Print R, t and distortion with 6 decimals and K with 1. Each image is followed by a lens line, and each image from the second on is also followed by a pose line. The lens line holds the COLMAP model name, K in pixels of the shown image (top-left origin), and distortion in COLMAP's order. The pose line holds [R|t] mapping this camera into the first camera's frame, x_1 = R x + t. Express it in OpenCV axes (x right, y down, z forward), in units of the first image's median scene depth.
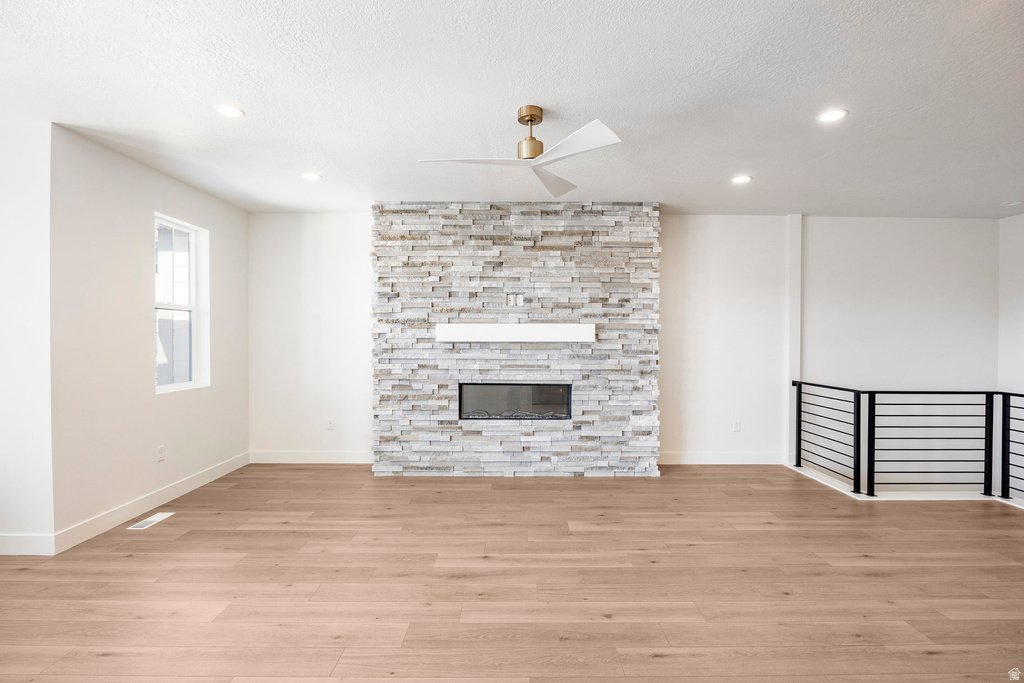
lens RADIAL K [[499.7, 0, 517.6], [0, 499.7, 342.6], [0, 0, 1]] dist [-0.011197, -0.000116]
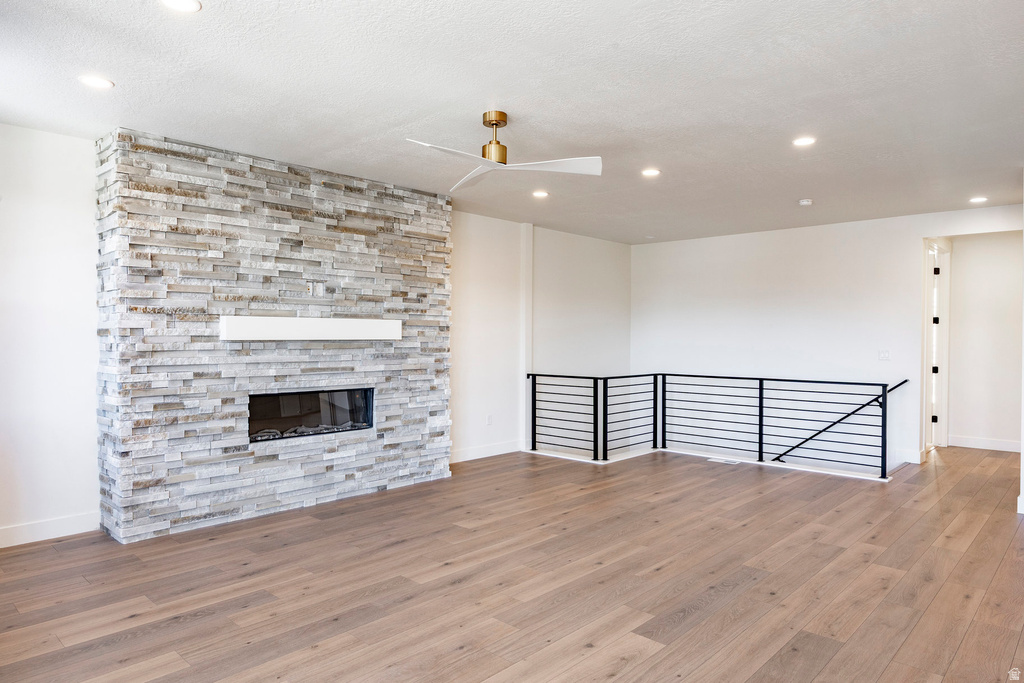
lens RADIAL K [[646.4, 0, 525.0], [0, 646.4, 345.2], [0, 0, 1]] dist [-0.004050, 0.000723]
pose [[0.678738, -0.011408, 0.734292, -0.552471], [0.006172, 0.999933, 0.009830, -0.001489], [-0.734354, -0.002140, 0.678763, 0.029738]]
